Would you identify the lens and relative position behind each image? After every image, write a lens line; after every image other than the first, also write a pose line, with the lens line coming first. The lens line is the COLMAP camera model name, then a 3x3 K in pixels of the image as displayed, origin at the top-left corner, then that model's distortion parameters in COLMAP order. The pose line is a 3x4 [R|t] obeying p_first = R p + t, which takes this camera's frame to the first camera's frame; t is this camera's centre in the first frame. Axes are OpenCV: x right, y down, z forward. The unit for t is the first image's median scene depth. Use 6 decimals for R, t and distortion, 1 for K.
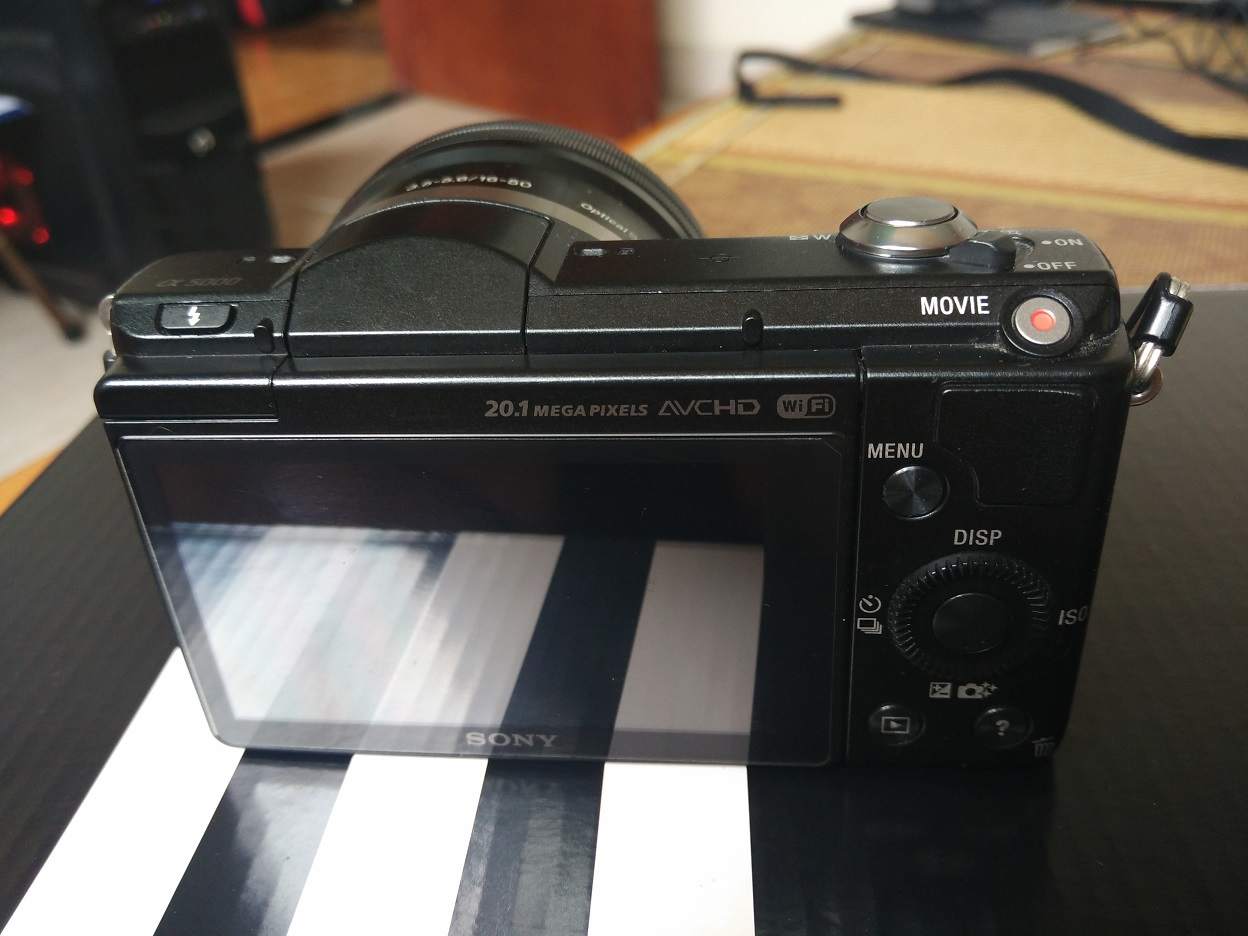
lens RADIAL K [[1125.0, 0, 622.5], [0, 1125.0, 469.7], [0, 0, 1]] dist [-0.034589, 0.004095]
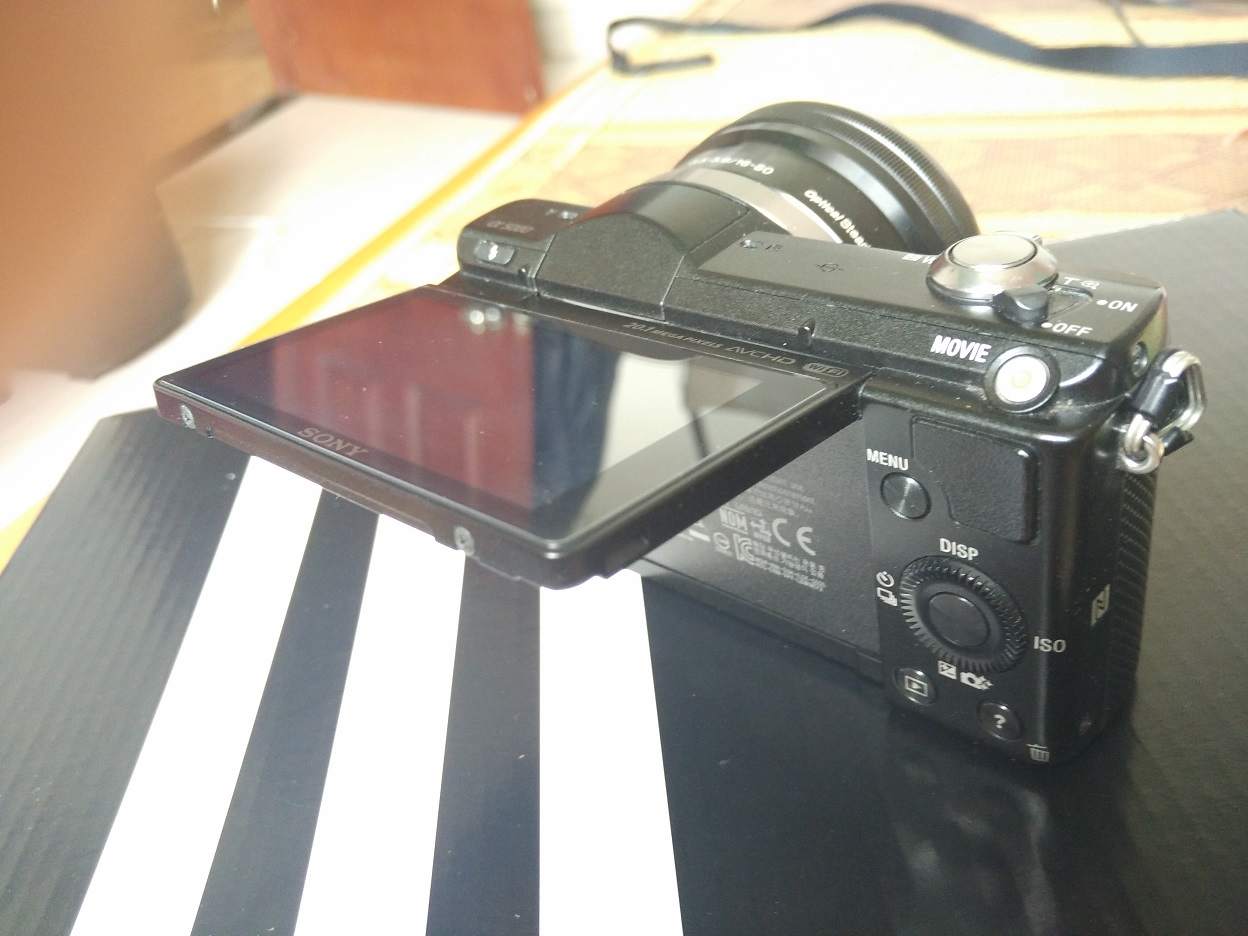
lens RADIAL K [[1125.0, 0, 624.8], [0, 1125.0, 468.8], [0, 0, 1]] dist [-0.034589, 0.004095]
pose [[0.807460, 0.248324, -0.535111, 0.611899], [-0.171810, 0.966756, 0.189379, -0.172133], [0.564350, -0.060978, 0.823281, -0.126037]]
